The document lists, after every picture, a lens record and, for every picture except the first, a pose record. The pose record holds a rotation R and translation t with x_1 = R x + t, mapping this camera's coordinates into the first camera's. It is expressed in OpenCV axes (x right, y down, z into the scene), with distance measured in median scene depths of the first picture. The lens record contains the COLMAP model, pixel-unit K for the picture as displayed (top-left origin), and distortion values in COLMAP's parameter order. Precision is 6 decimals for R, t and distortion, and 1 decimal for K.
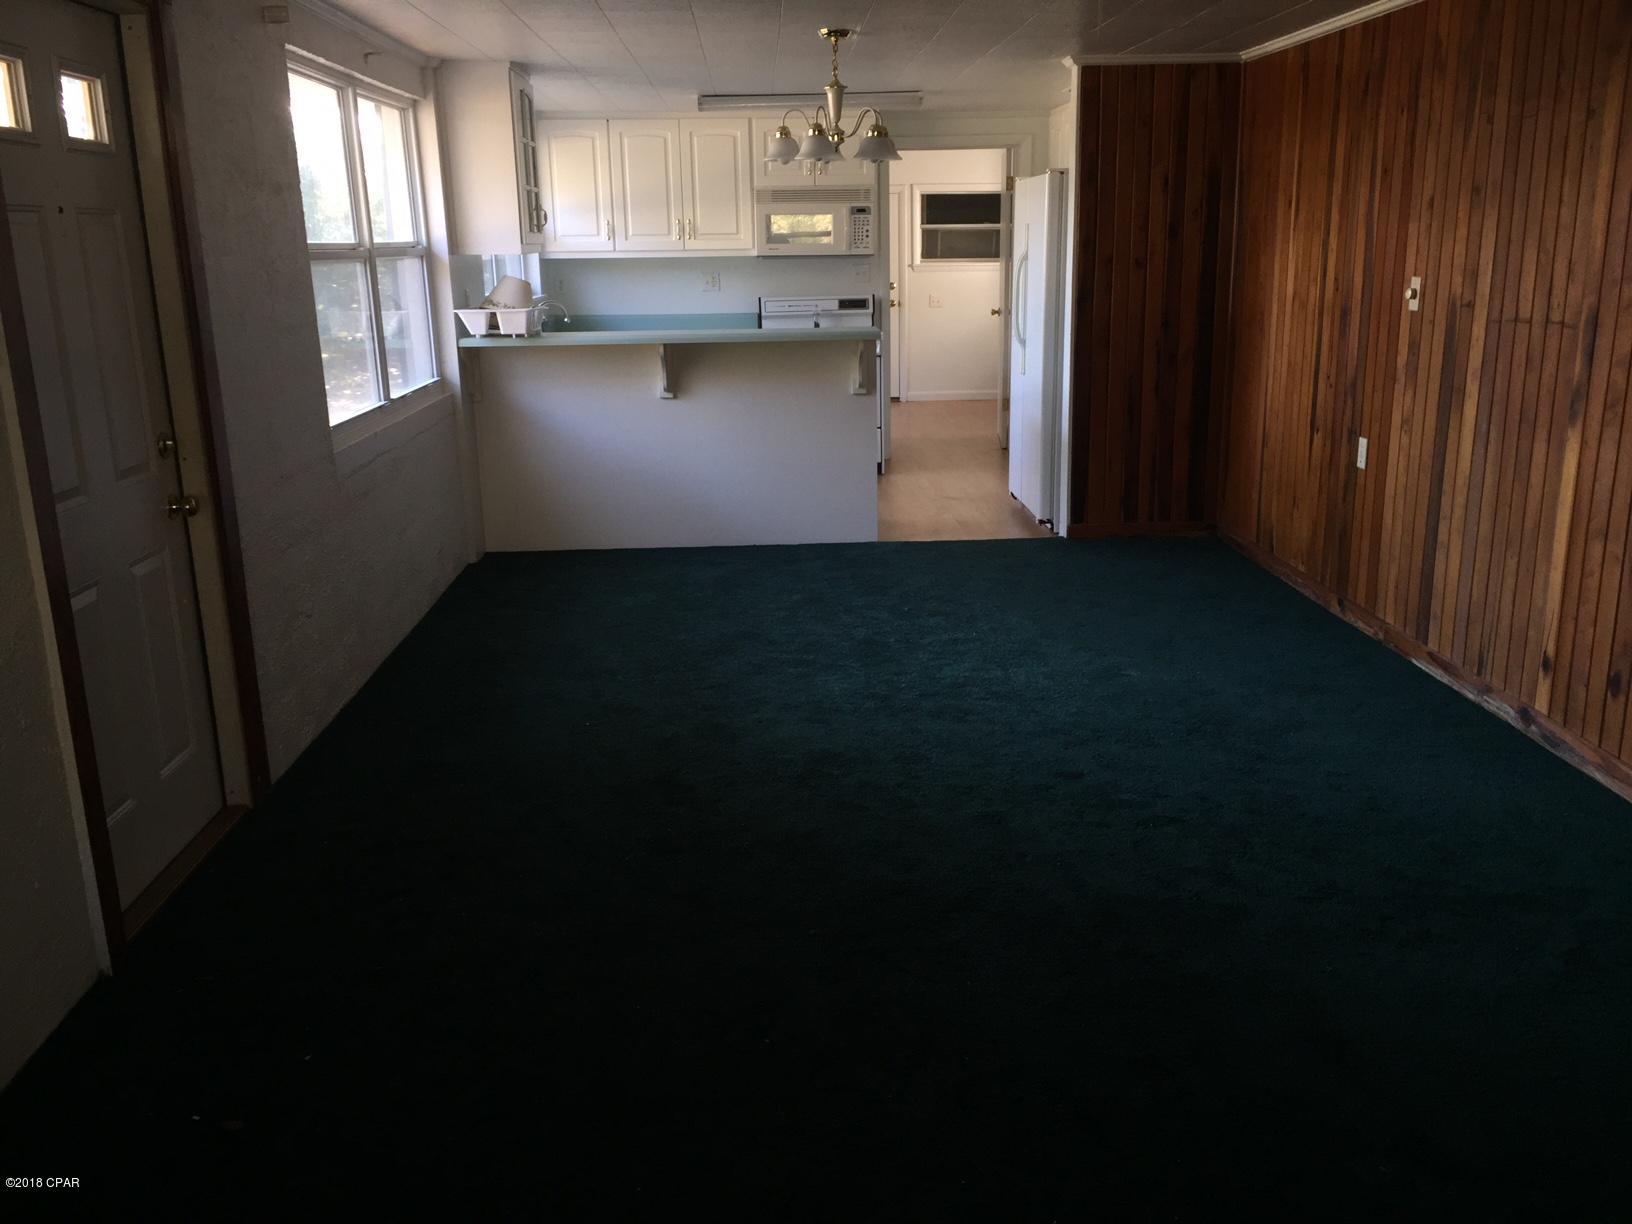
lens RADIAL K [[1388.6, 0, 825.4], [0, 1388.6, 617.0], [0, 0, 1]] dist [0.008891, -0.002138]
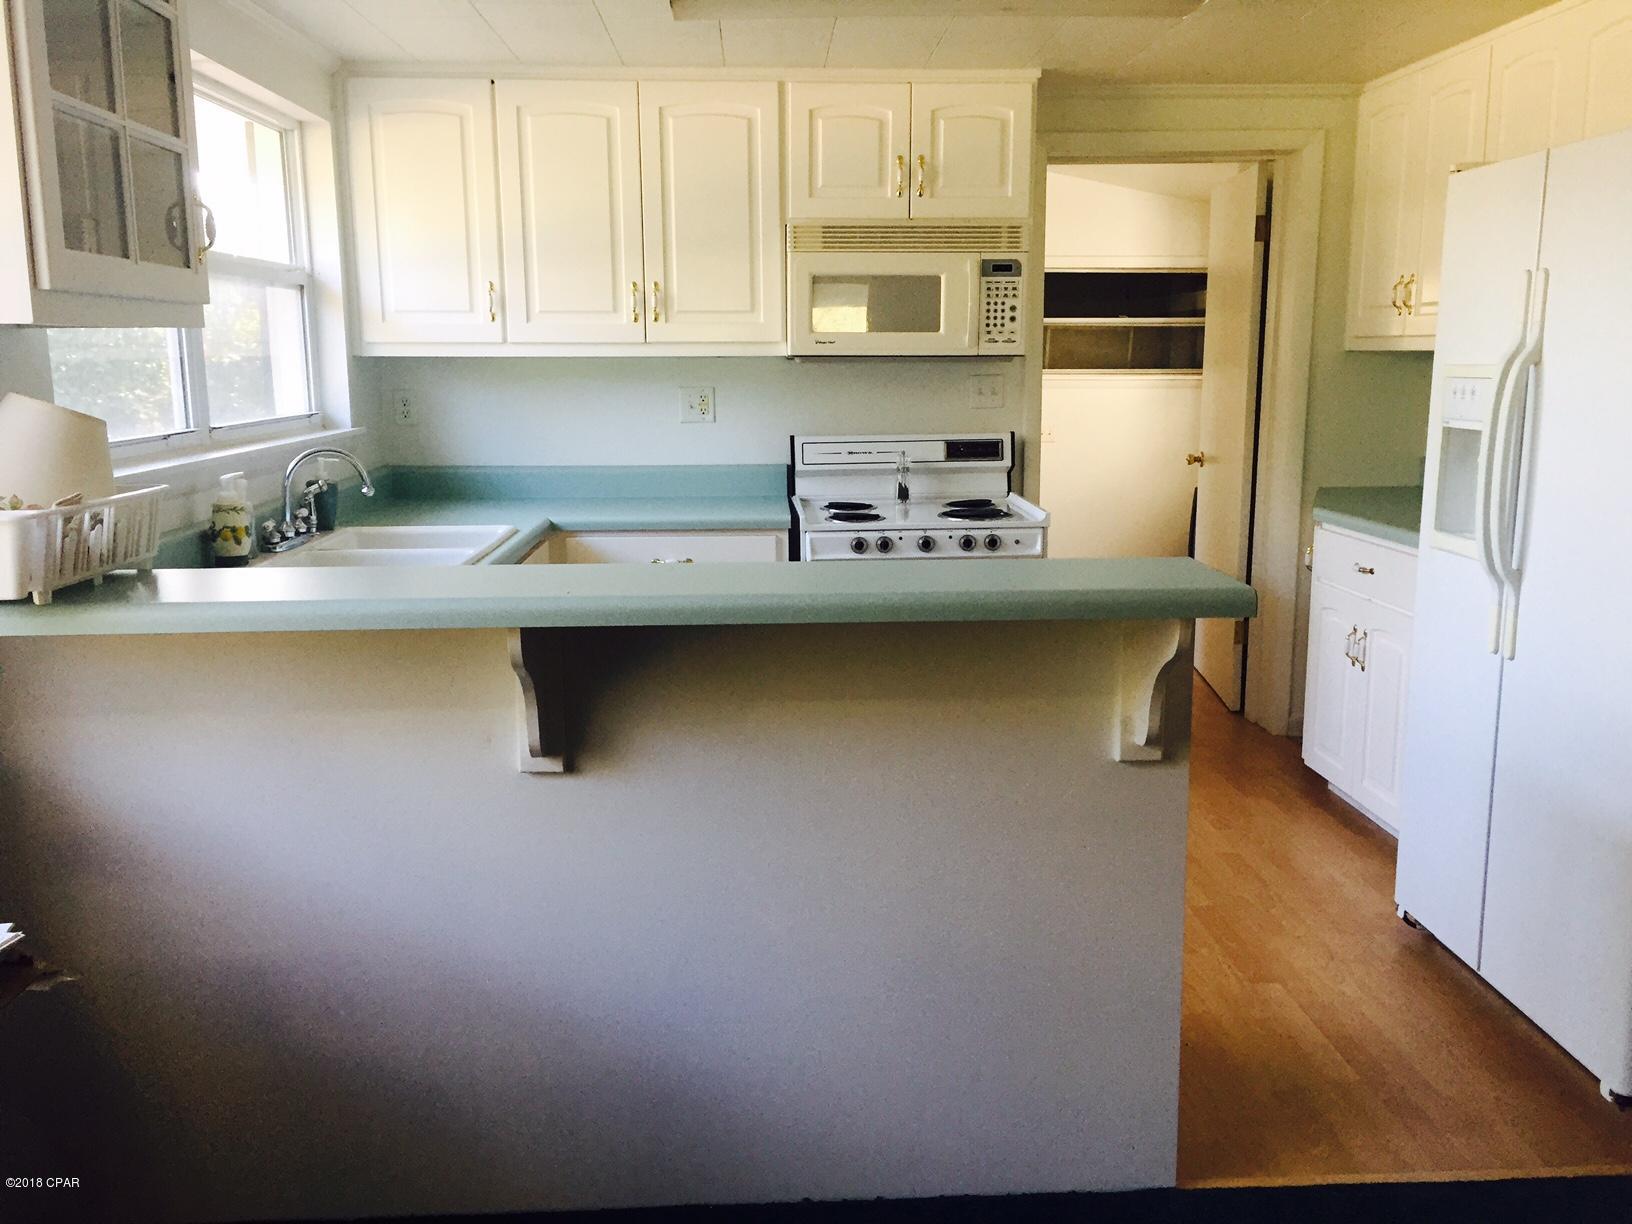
lens RADIAL K [[1388.6, 0, 811.7], [0, 1388.6, 607.0], [0, 0, 1]] dist [0.008891, -0.002138]
pose [[0.999940, 0.010477, -0.003329, -0.039148], [-0.010723, 0.996292, -0.085364, -0.128017], [0.002422, 0.085395, 0.996344, 0.512950]]
